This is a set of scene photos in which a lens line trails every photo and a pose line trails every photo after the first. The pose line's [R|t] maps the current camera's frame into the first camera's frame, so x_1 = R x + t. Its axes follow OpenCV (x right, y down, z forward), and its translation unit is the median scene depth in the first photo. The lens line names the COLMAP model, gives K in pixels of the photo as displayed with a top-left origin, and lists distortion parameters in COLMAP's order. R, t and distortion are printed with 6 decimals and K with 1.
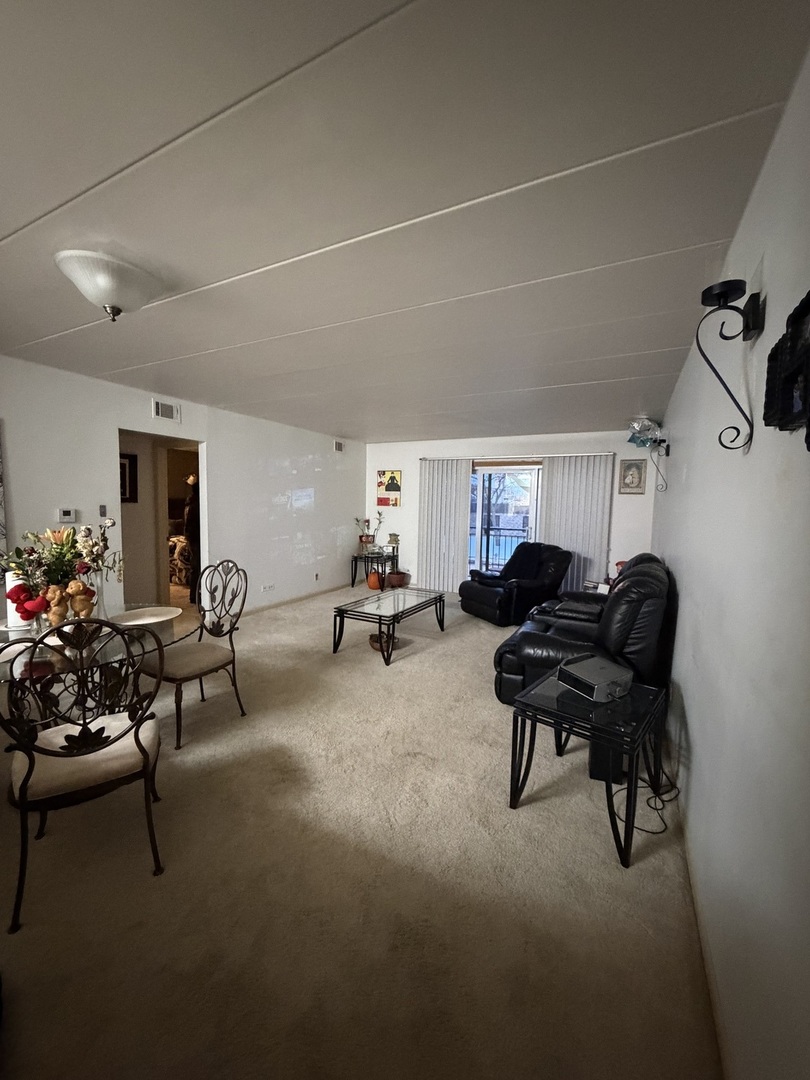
lens RADIAL K [[429.8, 0, 404.7], [0, 429.8, 539.6], [0, 0, 1]] dist [0.001005, 0.000364]
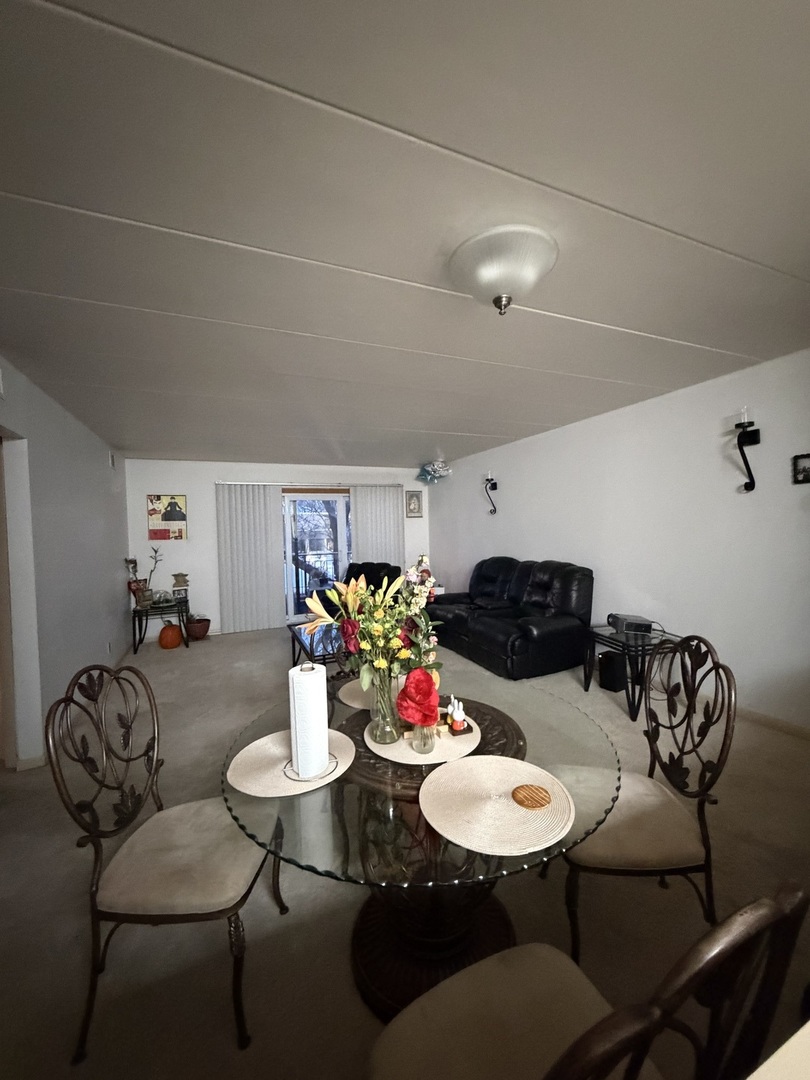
lens RADIAL K [[429.8, 0, 406.1], [0, 429.8, 537.5], [0, 0, 1]] dist [0.001005, 0.000364]
pose [[0.631789, -0.054875, 0.773195, -0.373919], [0.107747, 0.994024, -0.017493, -0.021463], [-0.767615, 0.094361, 0.633927, 0.167805]]
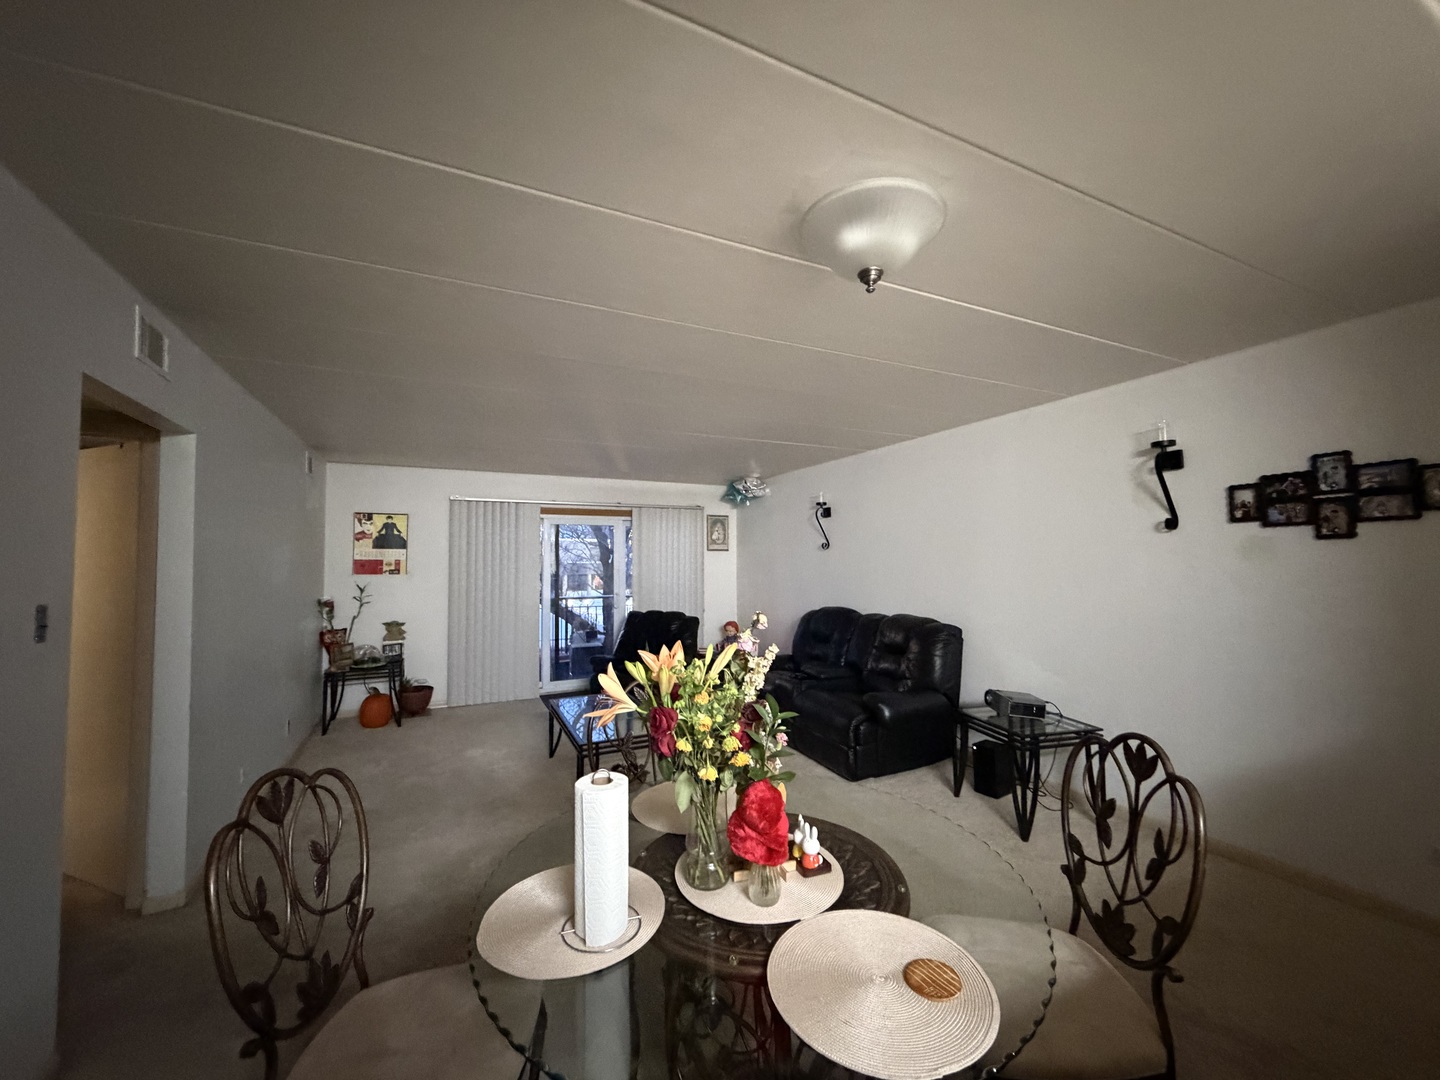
lens RADIAL K [[573.0, 0, 720.2], [0, 573.0, 539.2], [0, 0, 1]] dist [0.001005, 0.000364]
pose [[0.603953, 0.008036, 0.796979, -0.375429], [0.087644, 0.993215, -0.076431, -0.026754], [-0.792186, 0.116011, 0.599151, 0.181450]]
